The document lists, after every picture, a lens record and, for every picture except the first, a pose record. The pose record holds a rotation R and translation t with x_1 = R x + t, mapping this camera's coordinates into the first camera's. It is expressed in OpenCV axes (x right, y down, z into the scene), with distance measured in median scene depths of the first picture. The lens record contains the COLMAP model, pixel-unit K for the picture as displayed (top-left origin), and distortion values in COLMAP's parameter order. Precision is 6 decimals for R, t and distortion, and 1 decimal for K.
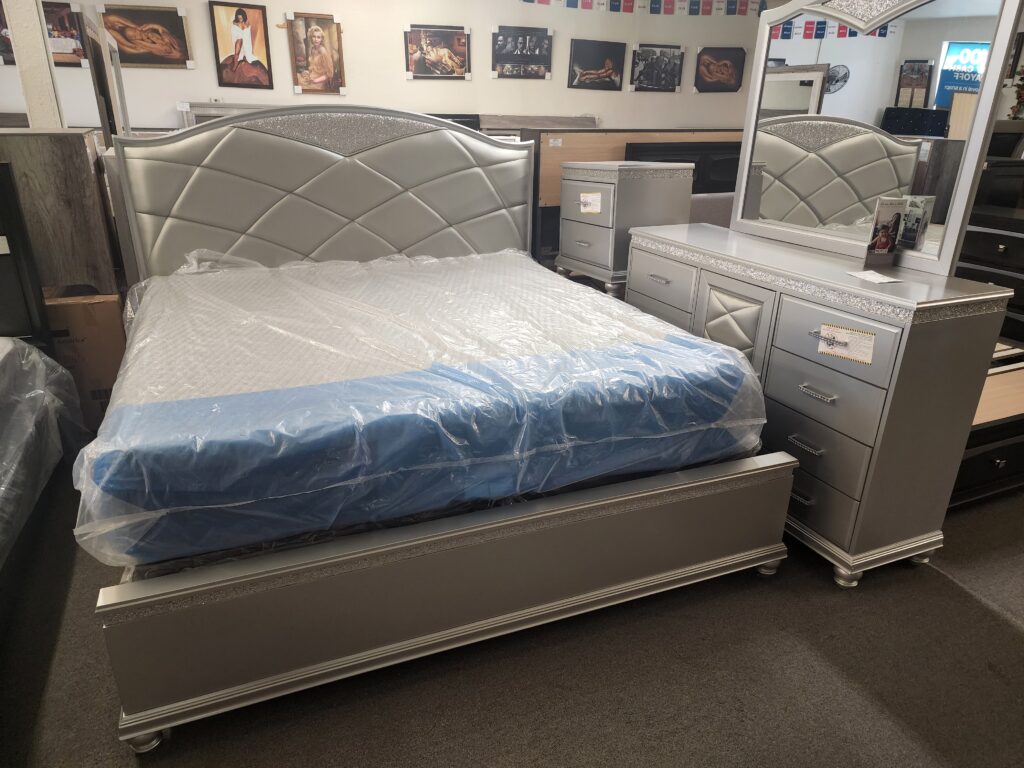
lens RADIAL K [[695.6, 0, 512.0], [0, 695.6, 384.0], [0, 0, 1]] dist [0.096214, -0.094817]
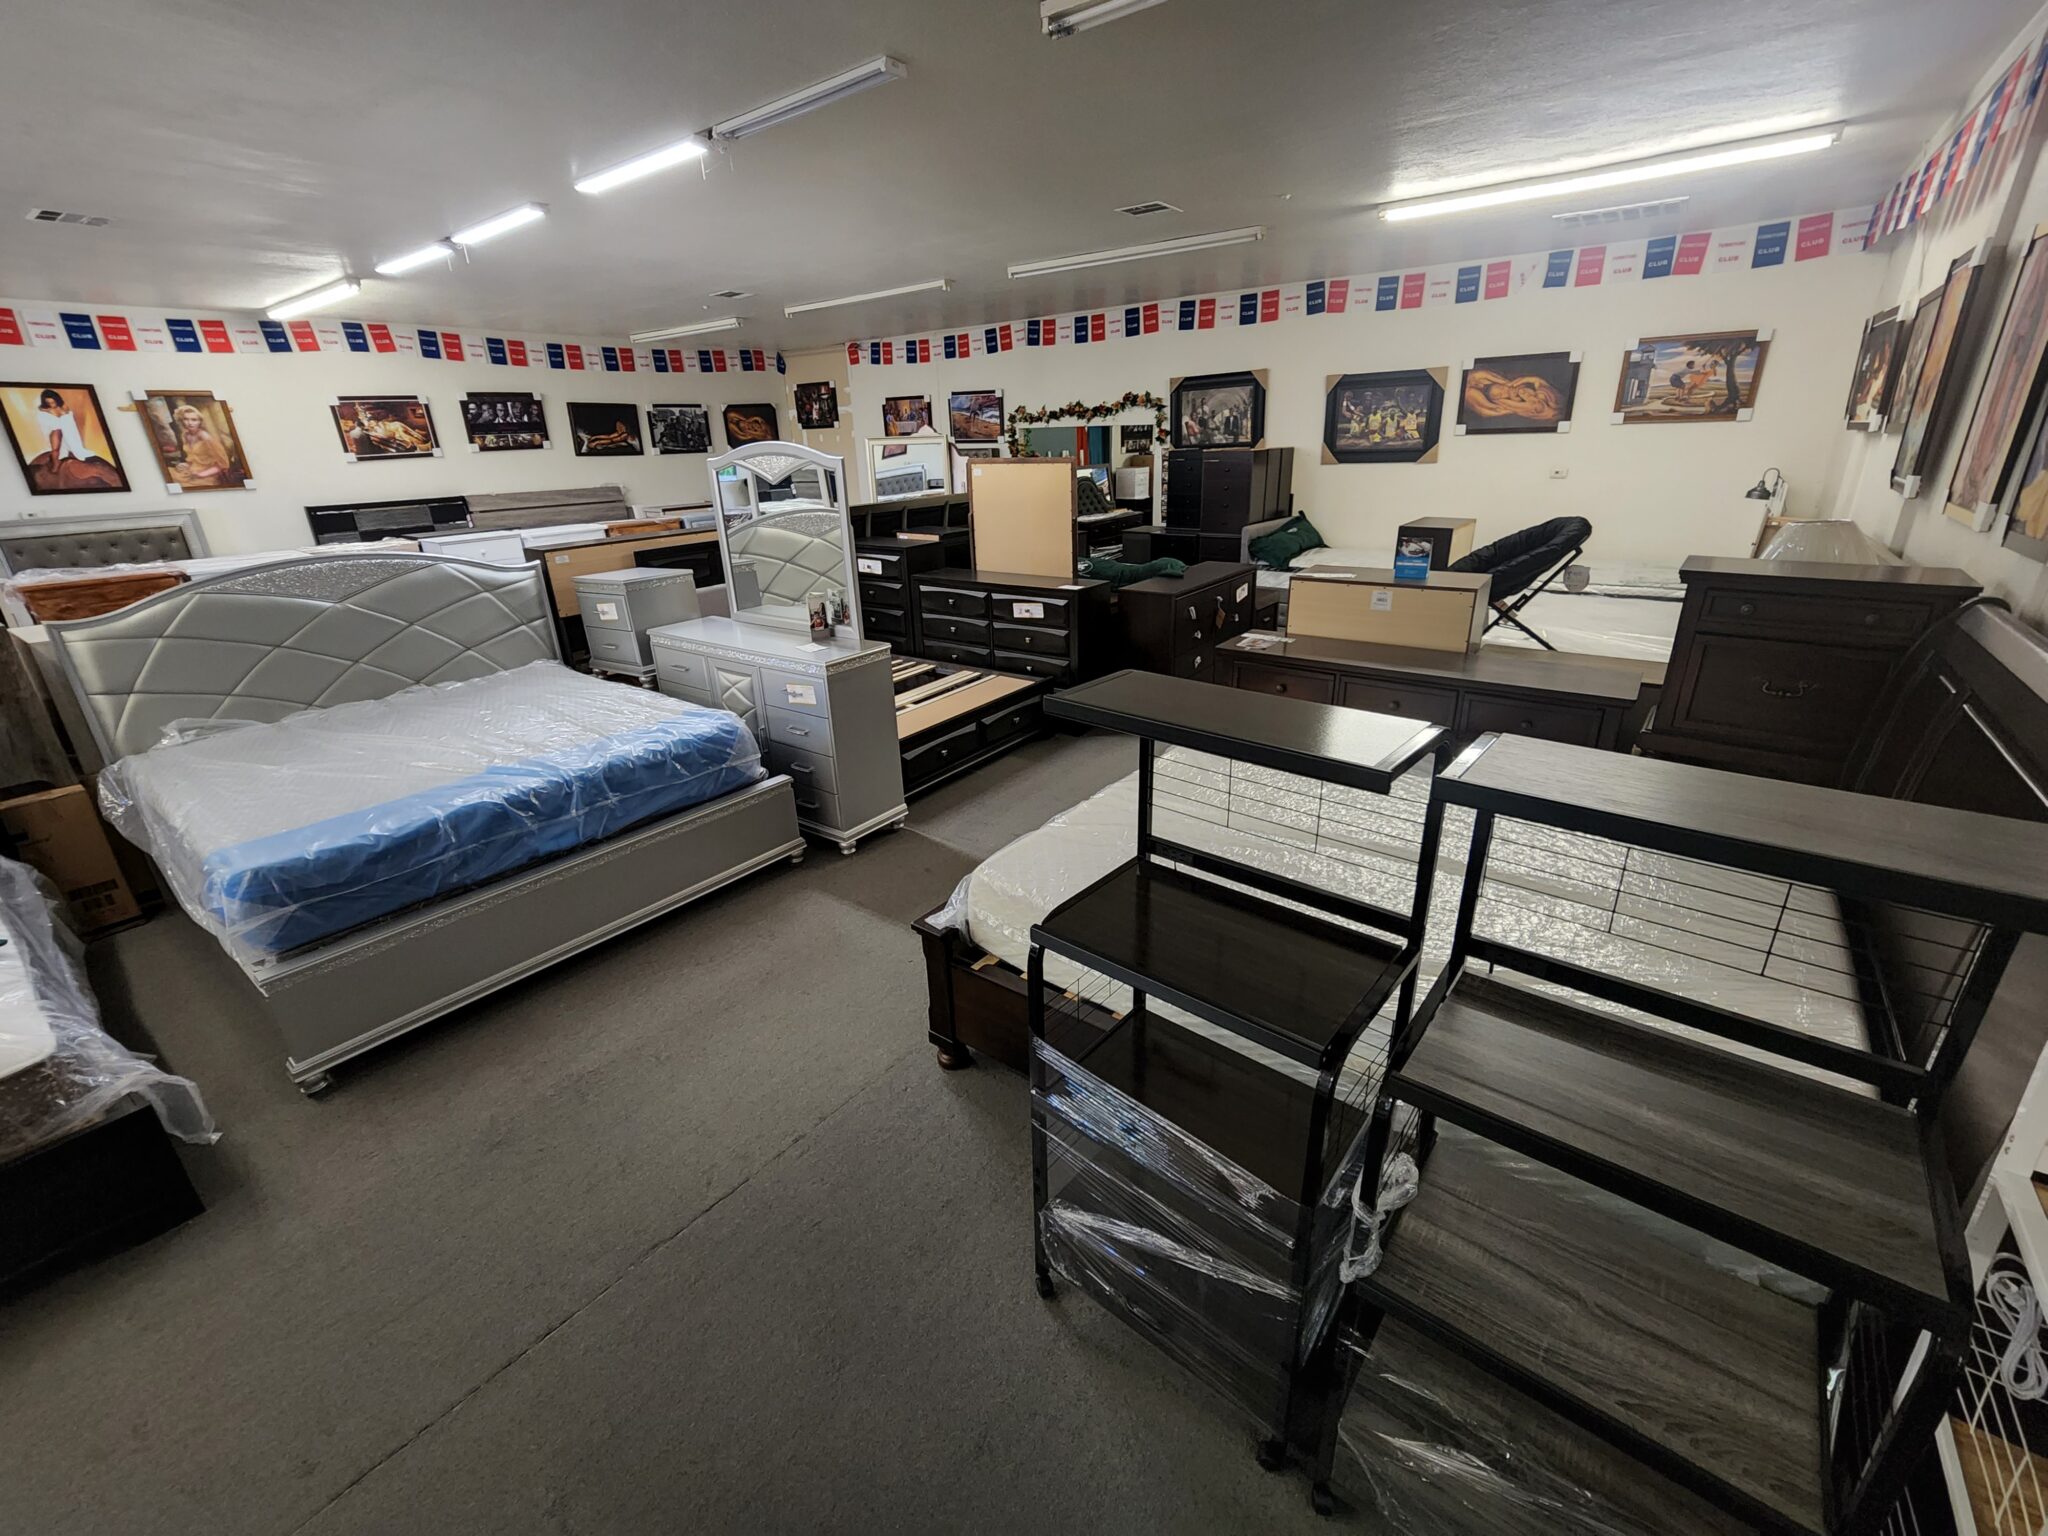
lens RADIAL K [[831.3, 0, 1026.0], [0, 831.3, 755.0], [0, 0, 1]] dist [0.001904, -0.002973]
pose [[0.861665, -0.218585, 0.457989, 0.033705], [0.224128, 0.973611, 0.043001, 0.078909], [-0.455302, 0.065596, 0.887917, -0.616310]]
